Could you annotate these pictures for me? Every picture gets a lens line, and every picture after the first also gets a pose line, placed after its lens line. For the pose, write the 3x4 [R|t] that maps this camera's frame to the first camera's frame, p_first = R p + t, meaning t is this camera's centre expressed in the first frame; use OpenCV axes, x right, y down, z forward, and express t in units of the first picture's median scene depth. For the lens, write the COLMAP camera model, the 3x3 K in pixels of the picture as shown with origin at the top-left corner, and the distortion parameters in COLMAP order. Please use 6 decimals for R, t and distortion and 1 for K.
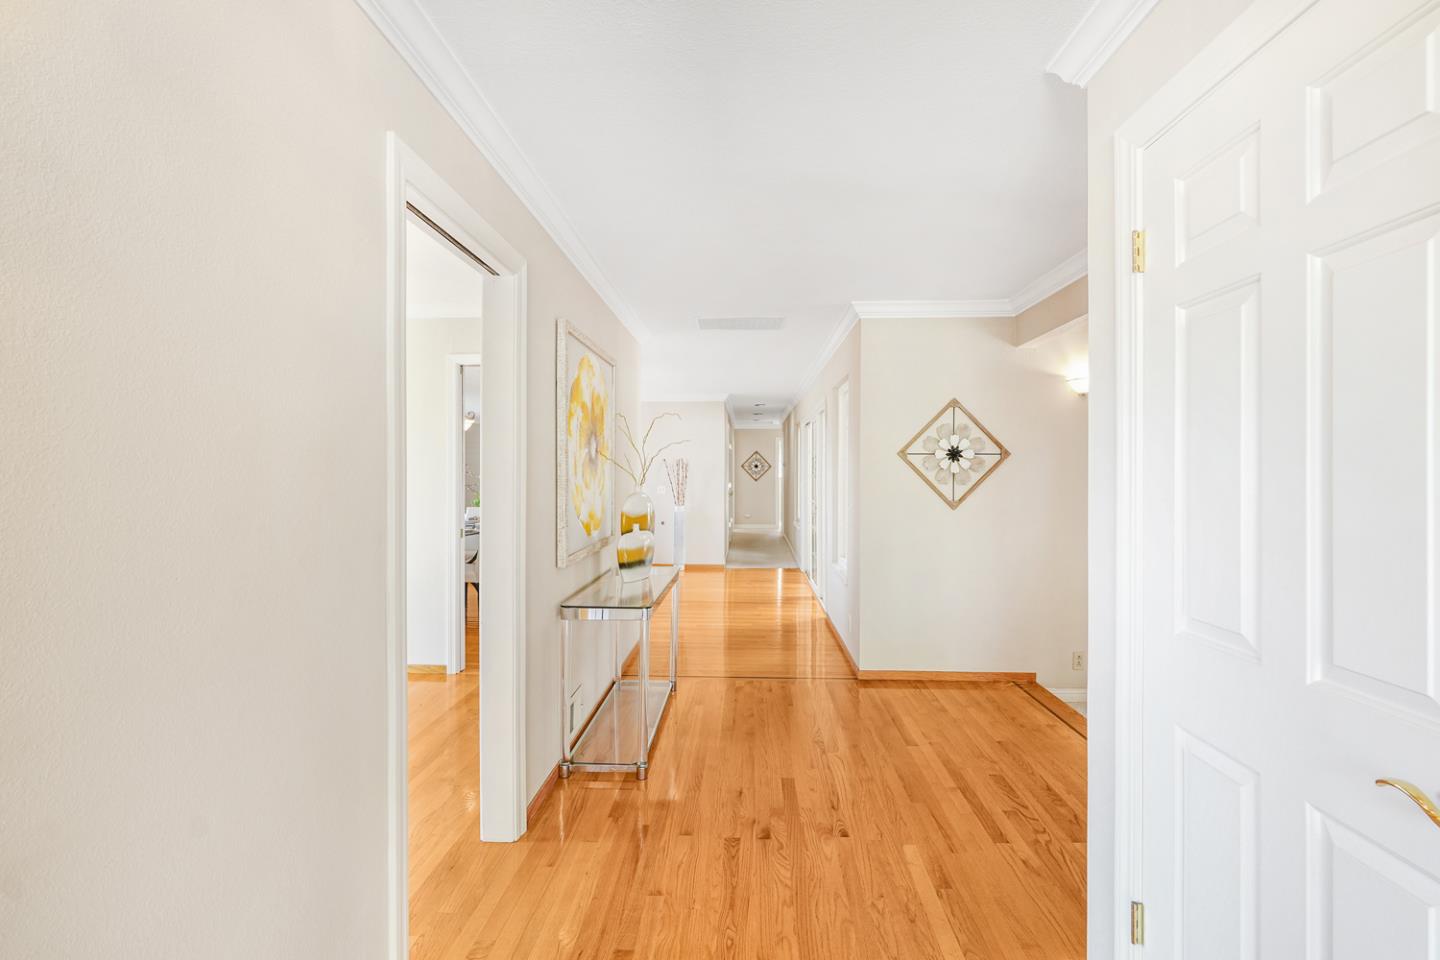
lens RADIAL K [[652.9, 0, 723.8], [0, 652.9, 472.9], [0, 0, 1]] dist [-0.012565, 0.000803]
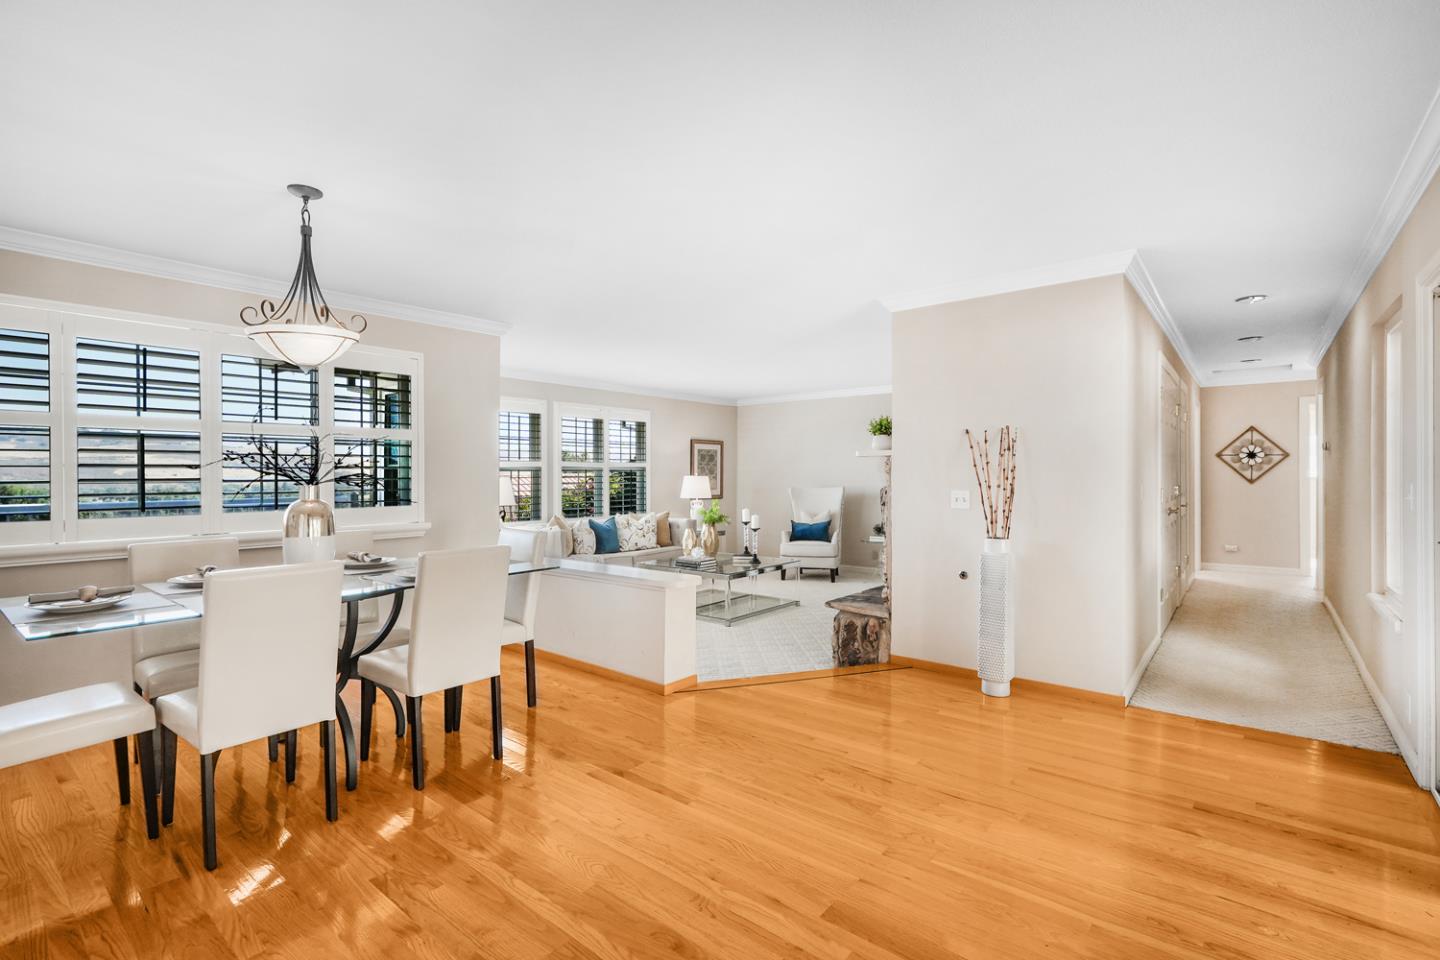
lens RADIAL K [[652.9, 0, 723.8], [0, 652.9, 472.9], [0, 0, 1]] dist [-0.012565, 0.000803]
pose [[0.795460, -0.000792, -0.606006, 0.029491], [-0.000550, 0.999998, -0.002028, 0.006262], [0.606006, 0.001947, 0.795458, 0.361559]]
